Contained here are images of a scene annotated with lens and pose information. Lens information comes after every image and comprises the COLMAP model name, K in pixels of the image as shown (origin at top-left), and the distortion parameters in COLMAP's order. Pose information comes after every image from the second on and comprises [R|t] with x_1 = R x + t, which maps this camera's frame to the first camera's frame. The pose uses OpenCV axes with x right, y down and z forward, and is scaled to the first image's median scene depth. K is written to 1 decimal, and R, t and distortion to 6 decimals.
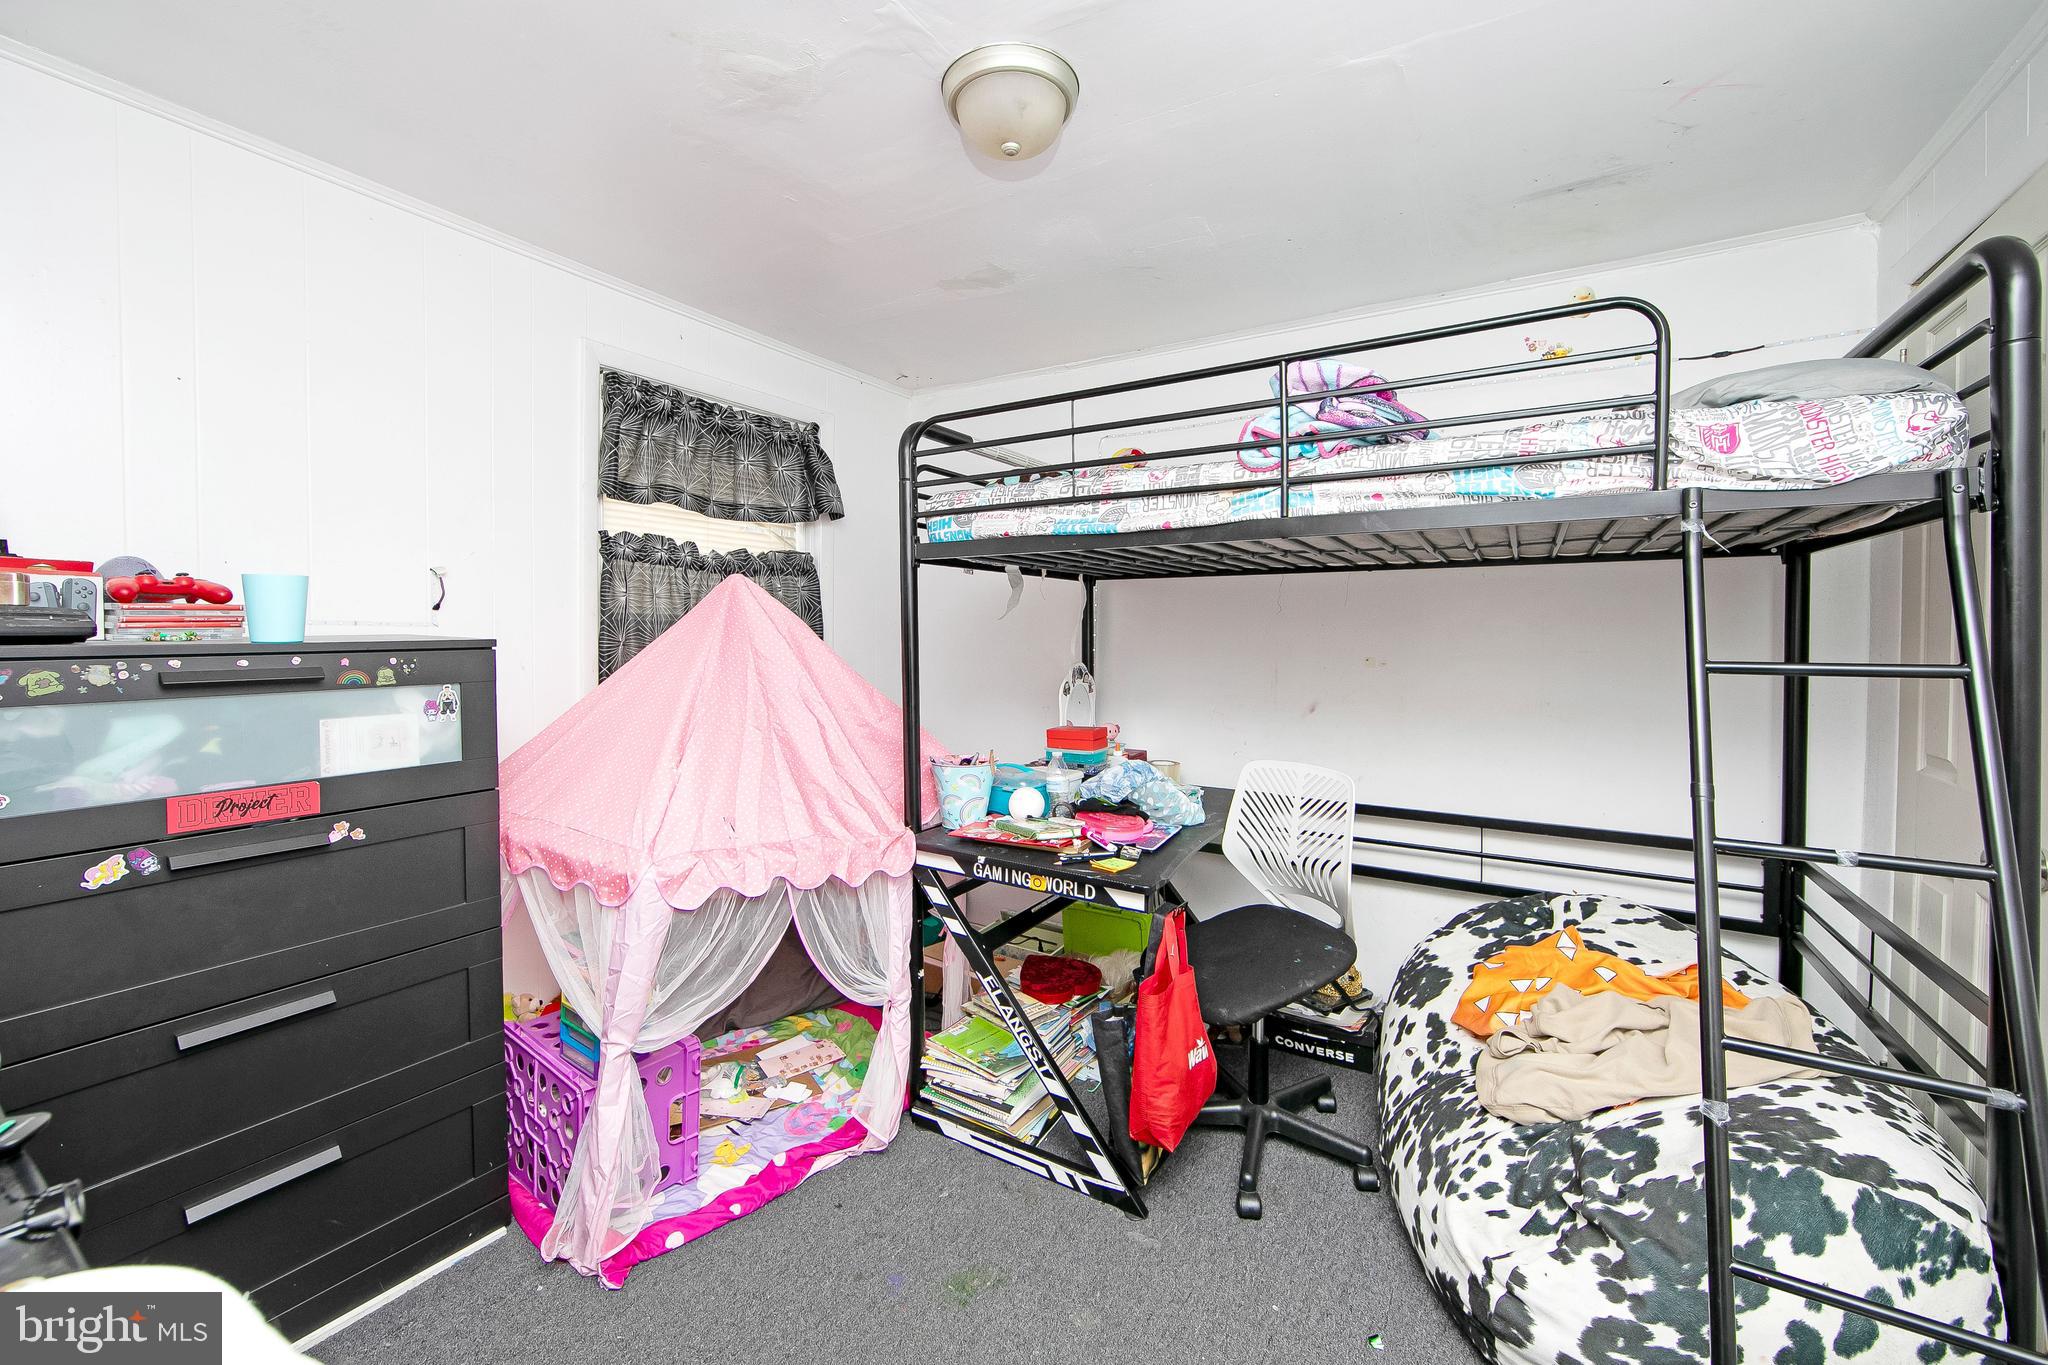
lens RADIAL K [[815.8, 0, 1032.1], [0, 815.8, 647.1], [0, 0, 1]] dist [-0.015988, 0.003746]
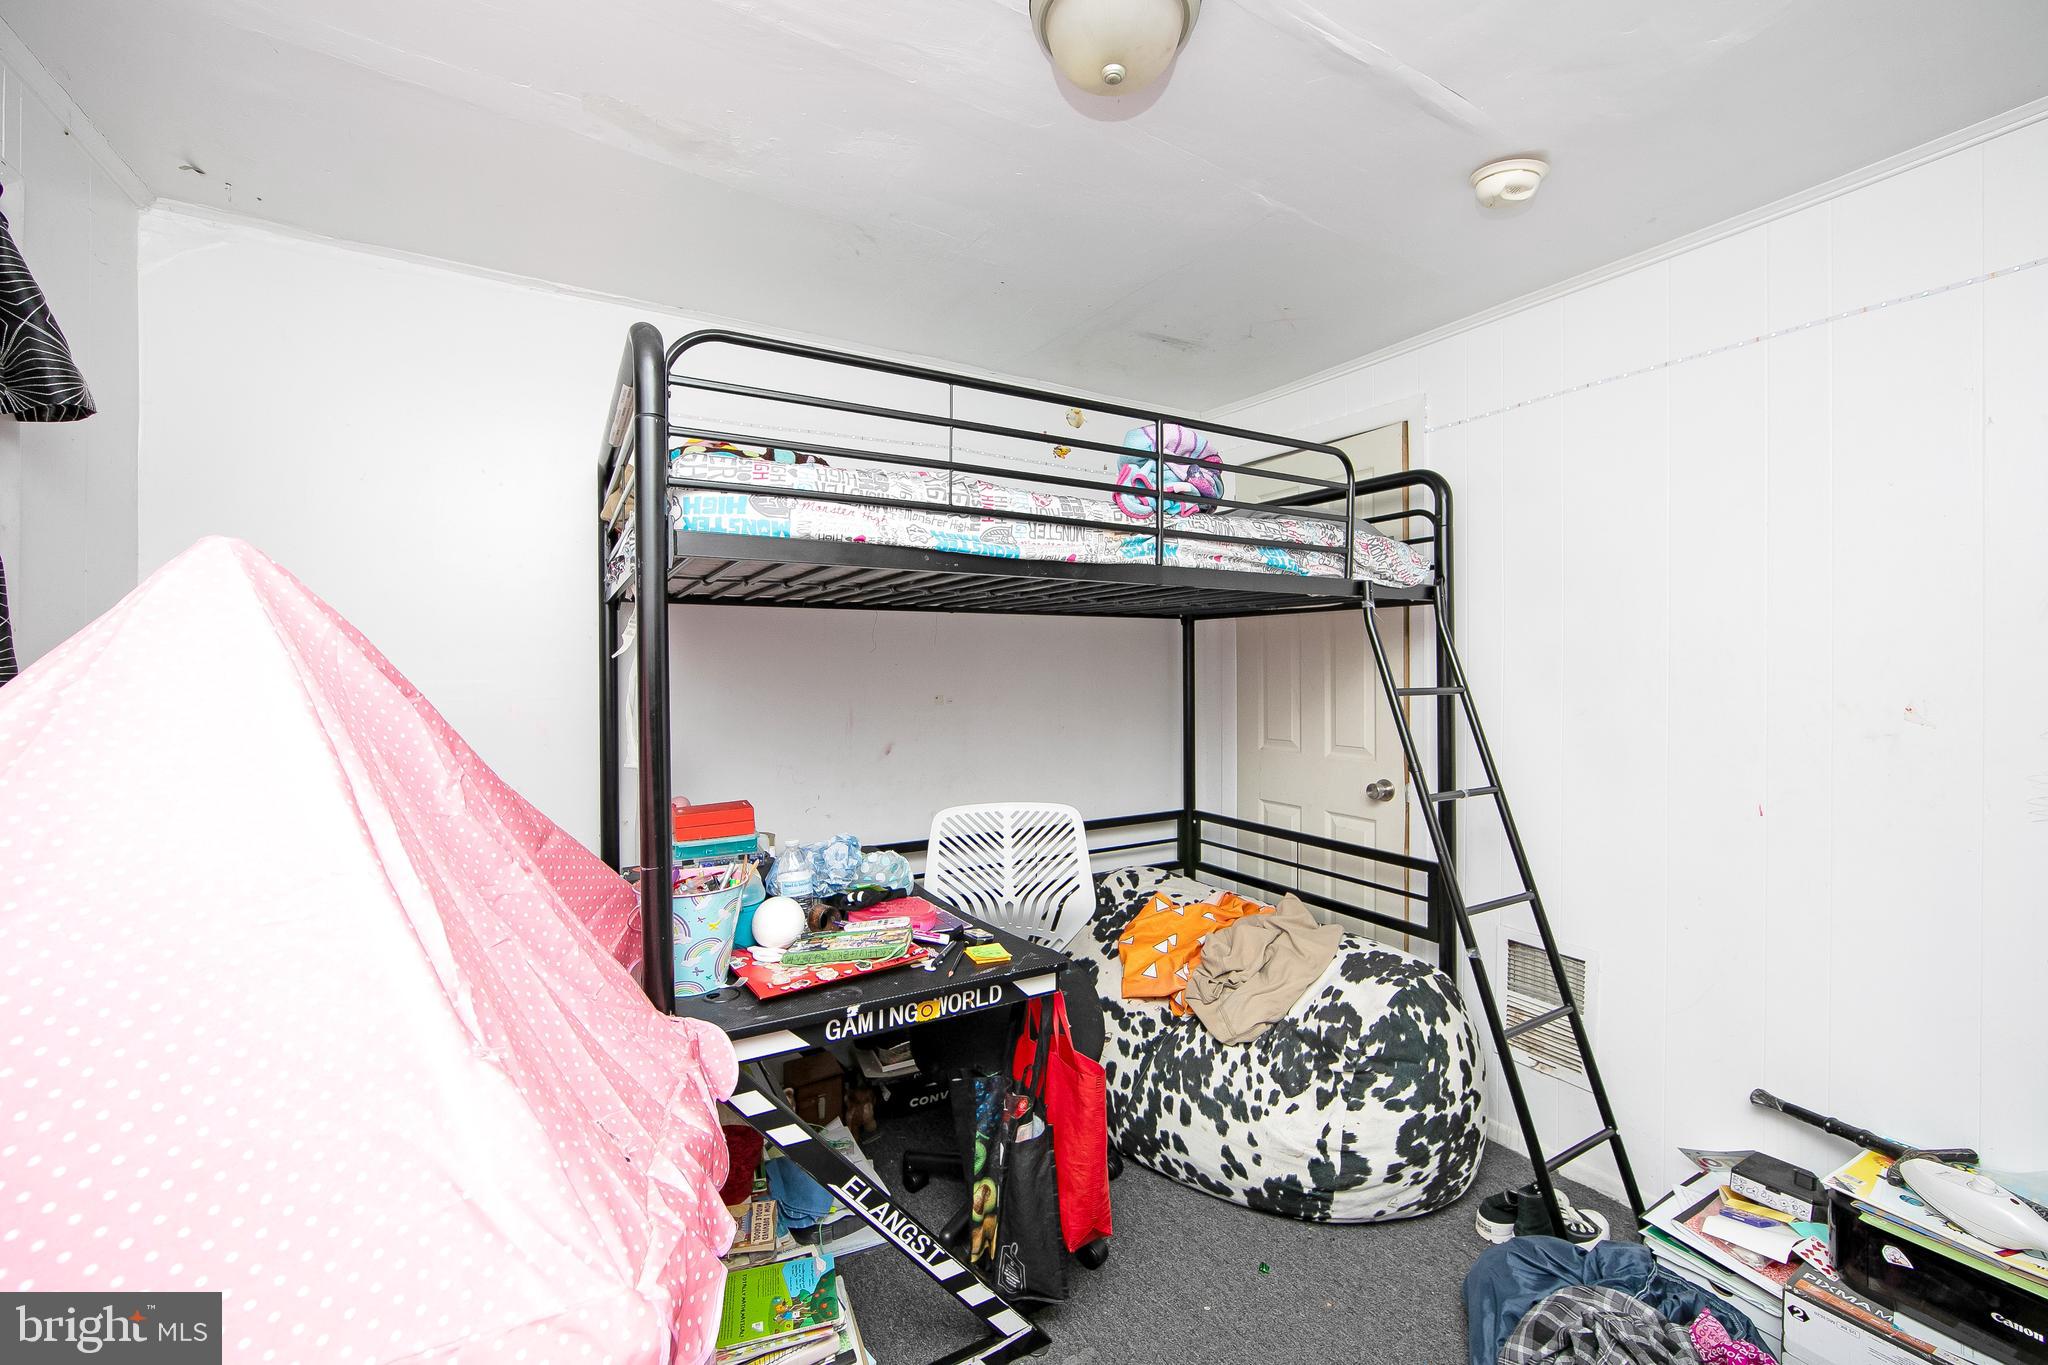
lens RADIAL K [[815.8, 0, 1023.1], [0, 815.8, 662.6], [0, 0, 1]] dist [-0.015988, 0.003746]
pose [[0.471828, -0.002548, 0.881687, -0.713196], [0.019804, 0.999774, -0.007709, -0.027600], [-0.881468, 0.021098, 0.471772, 0.657982]]
